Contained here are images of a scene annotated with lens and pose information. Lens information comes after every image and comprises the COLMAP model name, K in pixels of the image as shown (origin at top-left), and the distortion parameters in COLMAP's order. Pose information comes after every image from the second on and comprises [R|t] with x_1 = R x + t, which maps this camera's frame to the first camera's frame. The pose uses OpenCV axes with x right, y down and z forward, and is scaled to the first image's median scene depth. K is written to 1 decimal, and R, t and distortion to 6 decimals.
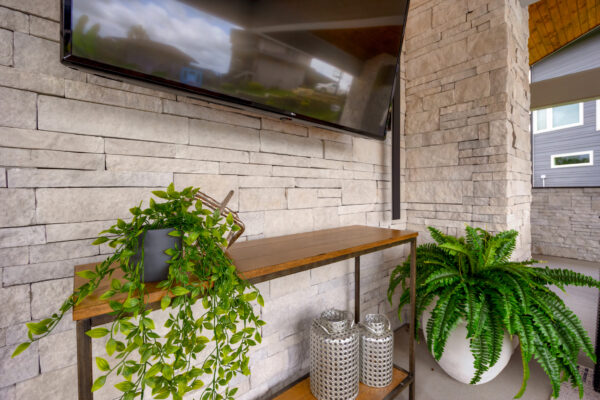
lens RADIAL K [[295.9, 0, 290.4], [0, 295.9, 184.9], [0, 0, 1]] dist [-0.021122, 0.000740]
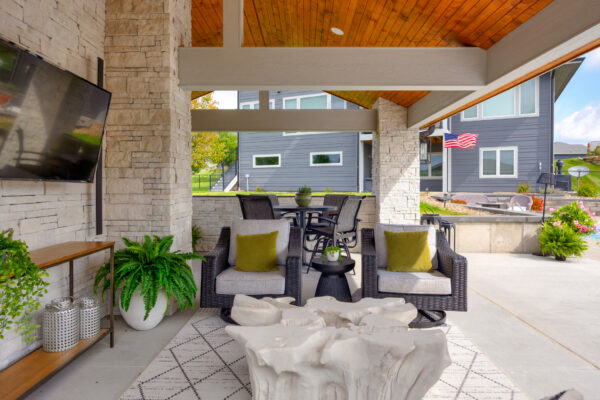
lens RADIAL K [[412.5, 0, 299.5], [0, 412.5, 186.5], [0, 0, 1]] dist [-0.001019, -0.005811]
pose [[0.683215, -0.006423, 0.730189, -0.449543], [-0.005922, 0.999880, 0.014336, -0.153964], [-0.730193, -0.014118, 0.683095, -1.096370]]
